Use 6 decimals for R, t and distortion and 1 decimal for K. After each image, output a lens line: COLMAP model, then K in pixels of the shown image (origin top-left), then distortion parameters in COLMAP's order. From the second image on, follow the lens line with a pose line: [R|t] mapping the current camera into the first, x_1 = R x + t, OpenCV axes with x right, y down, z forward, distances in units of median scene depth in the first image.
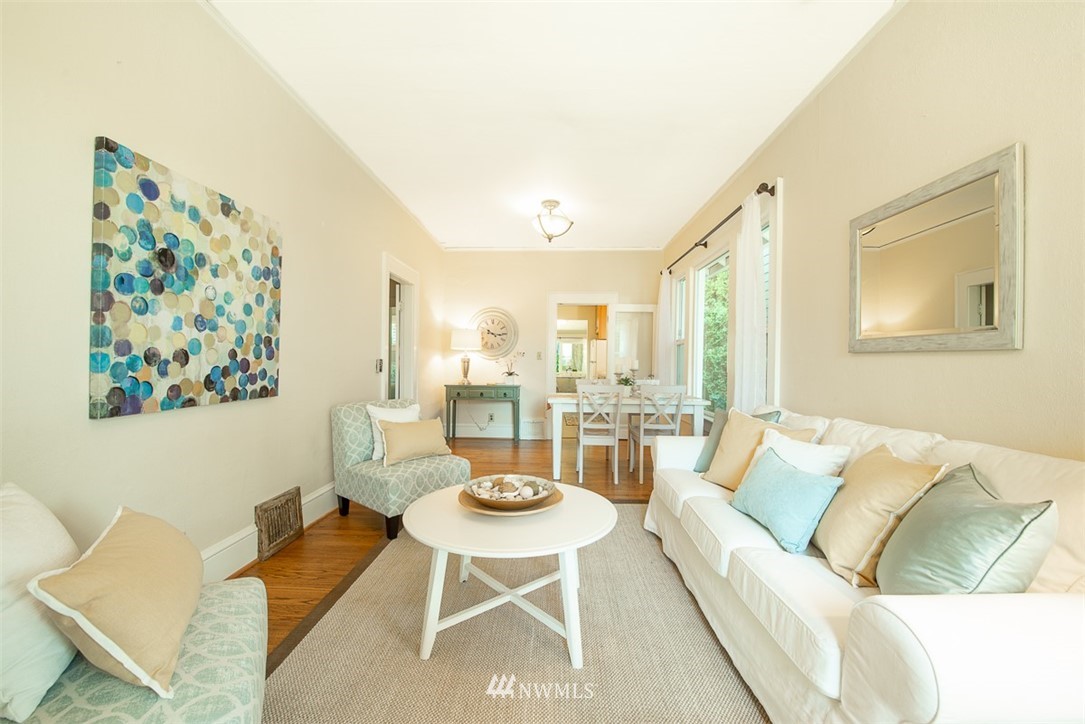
lens RADIAL K [[429.4, 0, 540.8], [0, 429.4, 362.9], [0, 0, 1]] dist [-0.015160, 0.000082]
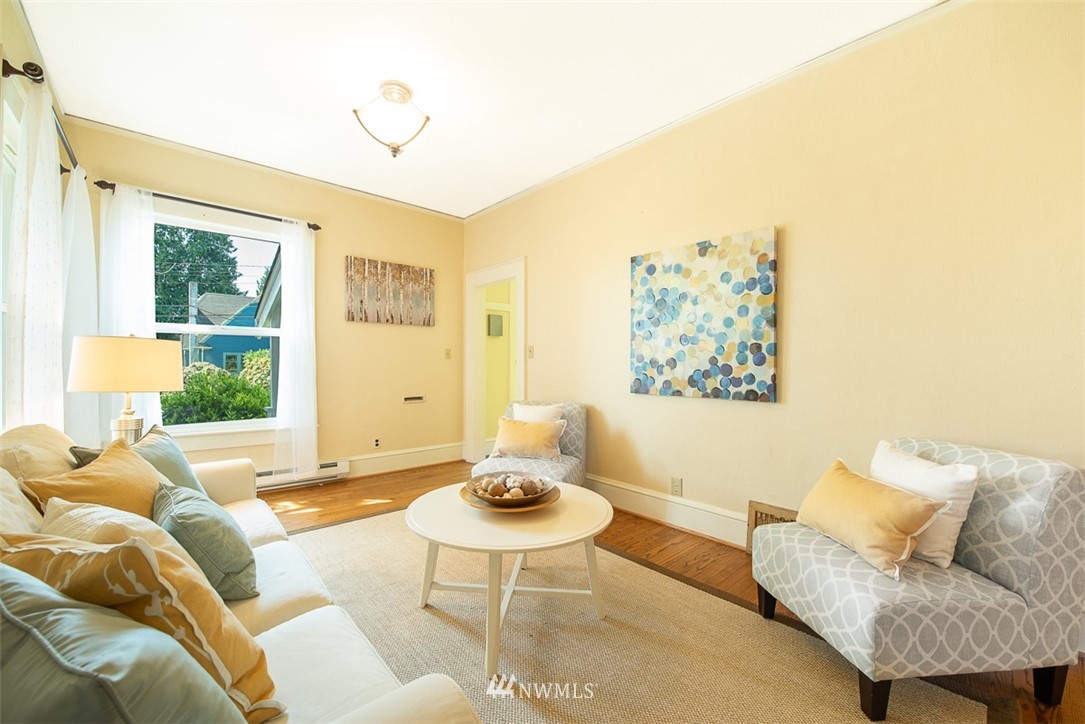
lens RADIAL K [[429.4, 0, 536.6], [0, 429.4, 363.2], [0, 0, 1]] dist [-0.015160, 0.000082]
pose [[-0.726686, -0.008556, -0.686917, 0.585356], [-0.013559, 0.999906, 0.001890, -0.009199], [0.686836, 0.010687, -0.726733, 1.730450]]
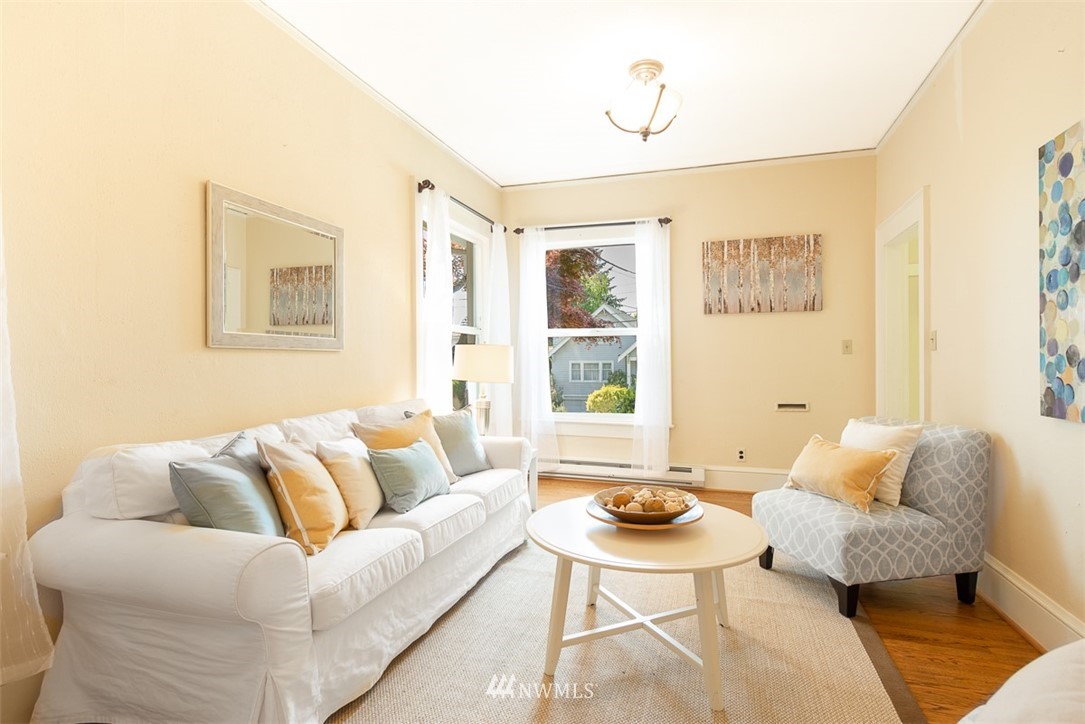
lens RADIAL K [[545.1, 0, 552.8], [0, 545.1, 361.2], [0, 0, 1]] dist [0.018846, -0.000621]
pose [[-0.963244, -0.002690, 0.268614, -0.184329], [-0.000478, 0.999965, 0.008300, -0.011427], [-0.268627, 0.007867, -0.963212, 2.078692]]
